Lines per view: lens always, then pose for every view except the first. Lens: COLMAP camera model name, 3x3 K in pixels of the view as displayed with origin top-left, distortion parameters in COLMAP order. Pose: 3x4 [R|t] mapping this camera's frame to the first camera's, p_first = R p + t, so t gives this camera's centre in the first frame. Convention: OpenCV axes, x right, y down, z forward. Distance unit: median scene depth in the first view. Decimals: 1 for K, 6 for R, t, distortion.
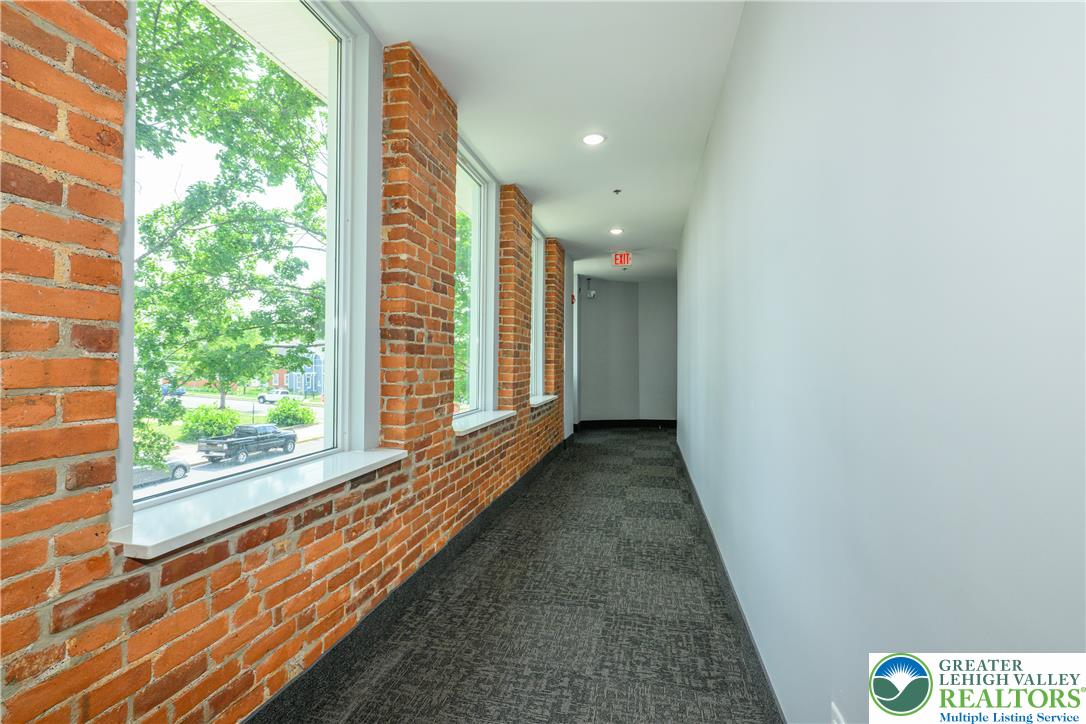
lens RADIAL K [[483.4, 0, 541.1], [0, 483.4, 361.2], [0, 0, 1]] dist [0.000361, 0.000030]
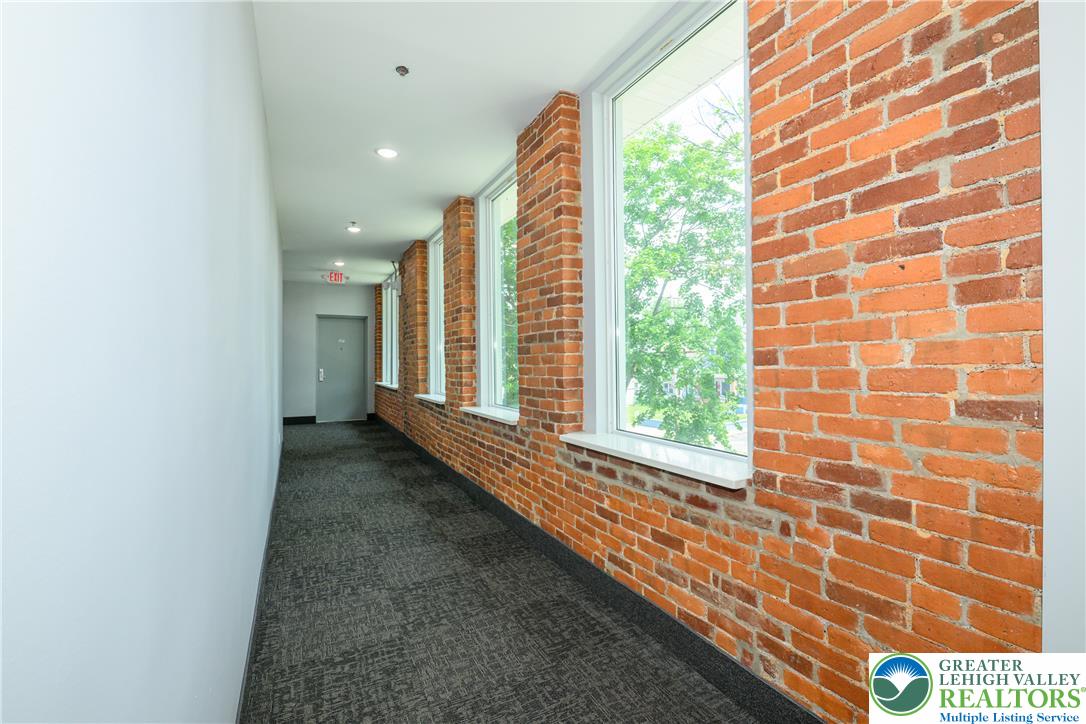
lens RADIAL K [[483.4, 0, 541.1], [0, 483.4, 361.2], [0, 0, 1]] dist [0.000361, 0.000030]
pose [[-0.774408, -0.001479, -0.632685, 0.508727], [0.003371, 0.999973, -0.006463, 0.009704], [0.632678, -0.007138, -0.774382, 1.990478]]
